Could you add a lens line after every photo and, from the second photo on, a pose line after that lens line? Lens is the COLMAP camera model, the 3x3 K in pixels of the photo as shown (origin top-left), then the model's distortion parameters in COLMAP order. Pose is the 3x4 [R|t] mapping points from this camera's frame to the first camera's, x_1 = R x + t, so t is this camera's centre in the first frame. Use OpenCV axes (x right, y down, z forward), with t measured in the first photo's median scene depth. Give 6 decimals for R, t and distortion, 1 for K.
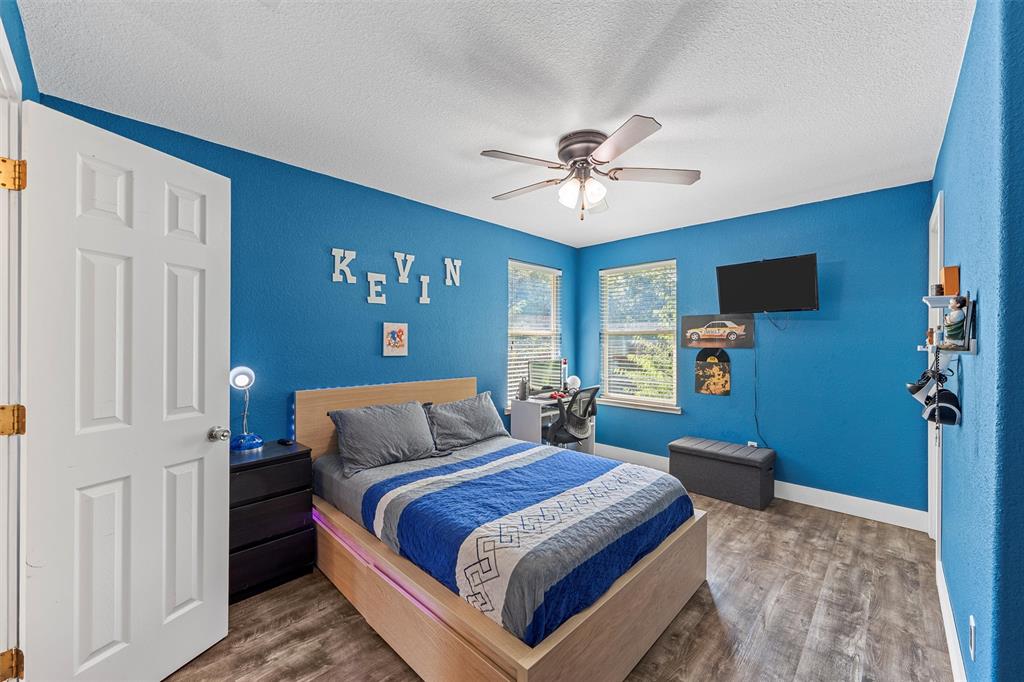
lens RADIAL K [[398.0, 0, 512.0], [0, 398.0, 341.0], [0, 0, 1]] dist [-0.000398, -0.000027]
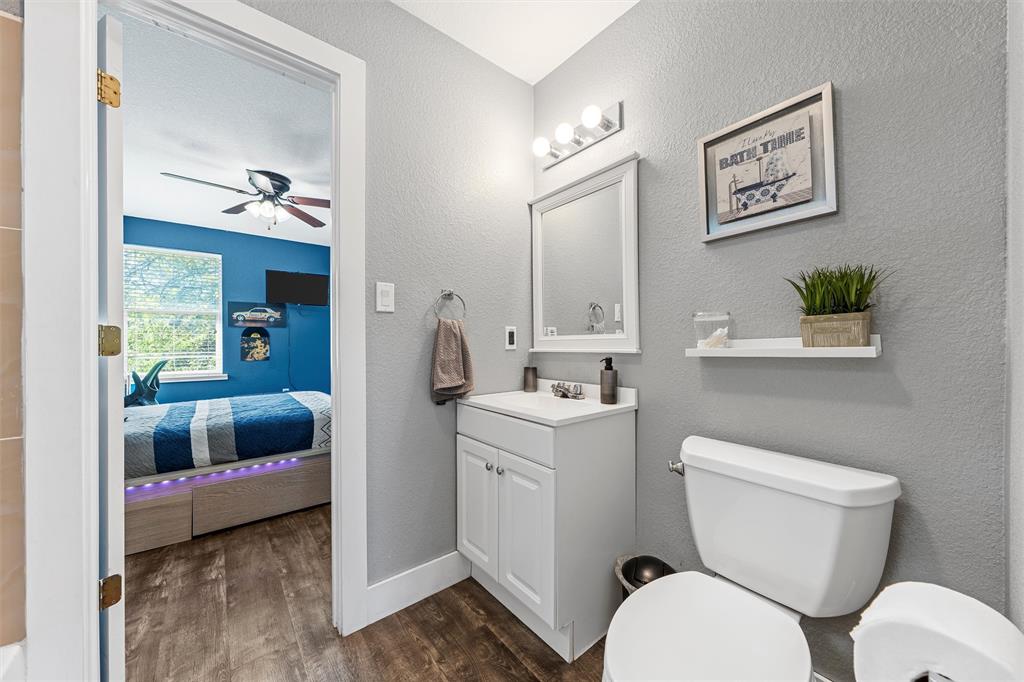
lens RADIAL K [[356.1, 0, 512.0], [0, 356.1, 341.0], [0, 0, 1]] dist [-0.000023, 0.000018]
pose [[0.118660, -0.004738, 0.992924, -0.620412], [-0.001131, 0.999987, 0.004906, 0.059743], [-0.992934, -0.001705, 0.118653, -0.025467]]
